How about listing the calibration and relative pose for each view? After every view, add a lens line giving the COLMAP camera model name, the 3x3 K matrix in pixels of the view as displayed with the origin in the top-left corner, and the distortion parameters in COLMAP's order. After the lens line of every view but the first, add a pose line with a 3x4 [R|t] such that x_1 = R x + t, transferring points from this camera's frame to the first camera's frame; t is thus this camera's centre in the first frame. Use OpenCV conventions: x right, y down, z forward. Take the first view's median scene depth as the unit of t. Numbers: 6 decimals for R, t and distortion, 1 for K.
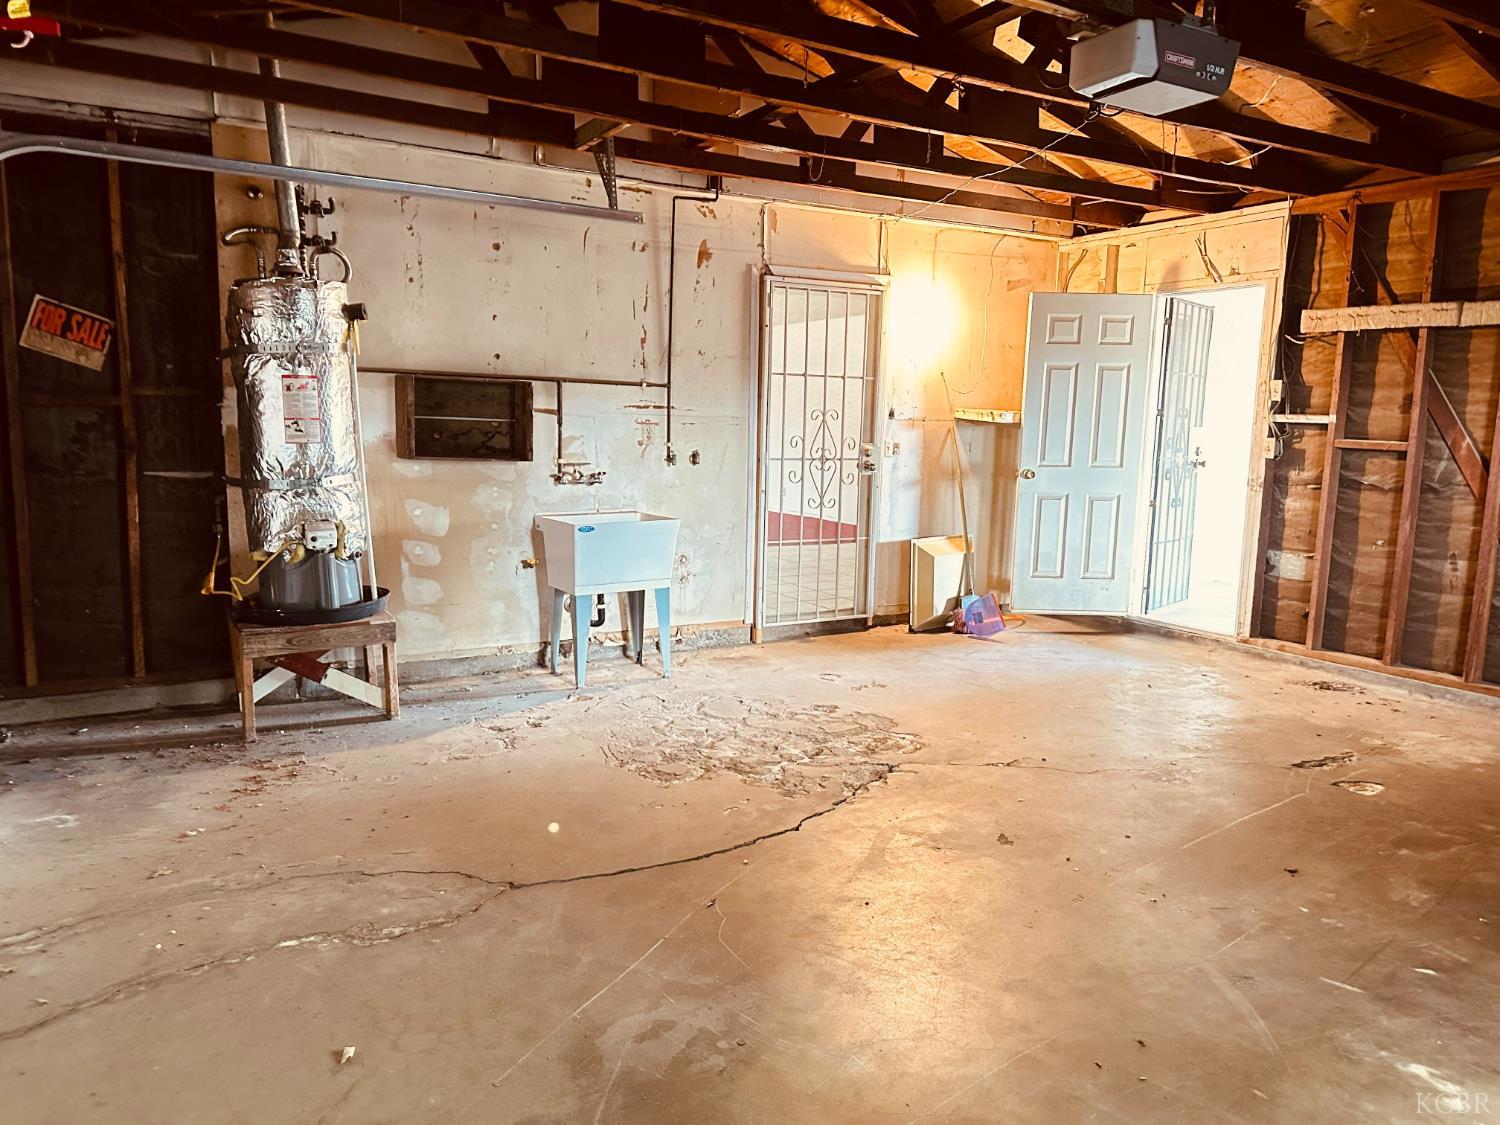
lens RADIAL K [[1038.7, 0, 750.0], [0, 1038.7, 562.5], [0, 0, 1]] dist [0.171816, -0.383201]
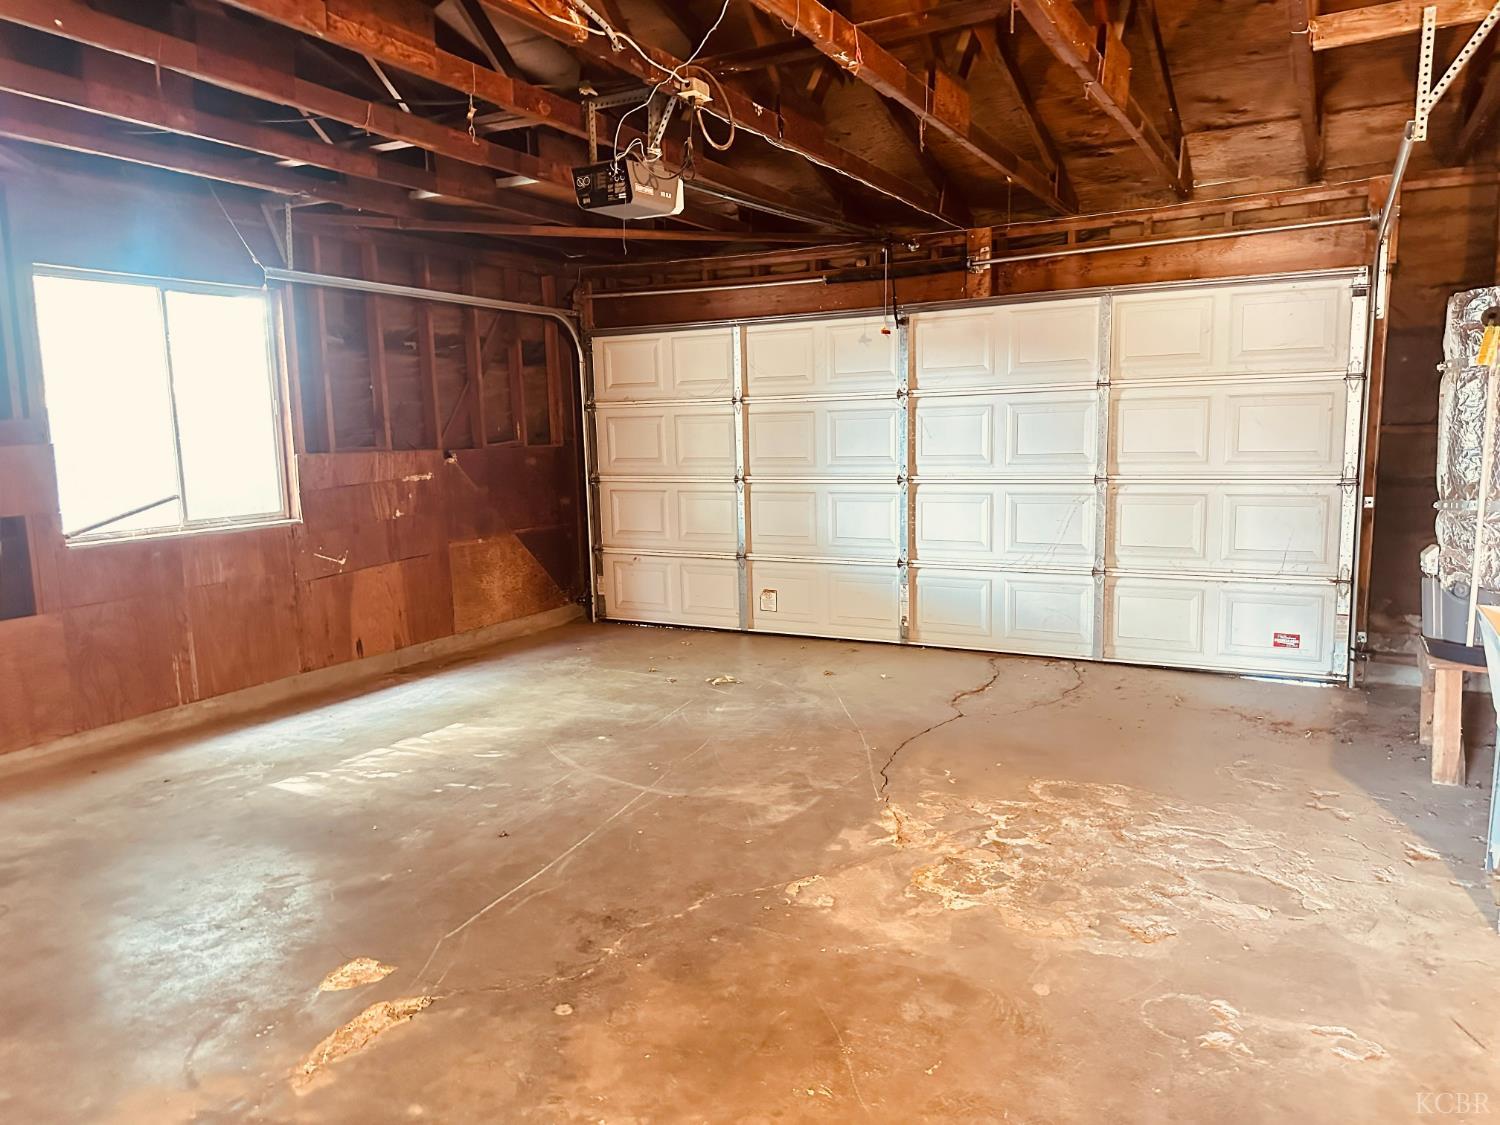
lens RADIAL K [[1038.7, 0, 750.0], [0, 1038.7, 562.5], [0, 0, 1]] dist [0.171816, -0.383201]
pose [[-0.859763, 0.074912, -0.505168, 0.962397], [-0.059239, 0.967876, 0.244348, -0.345494], [0.507245, 0.240007, -0.827707, 2.307756]]
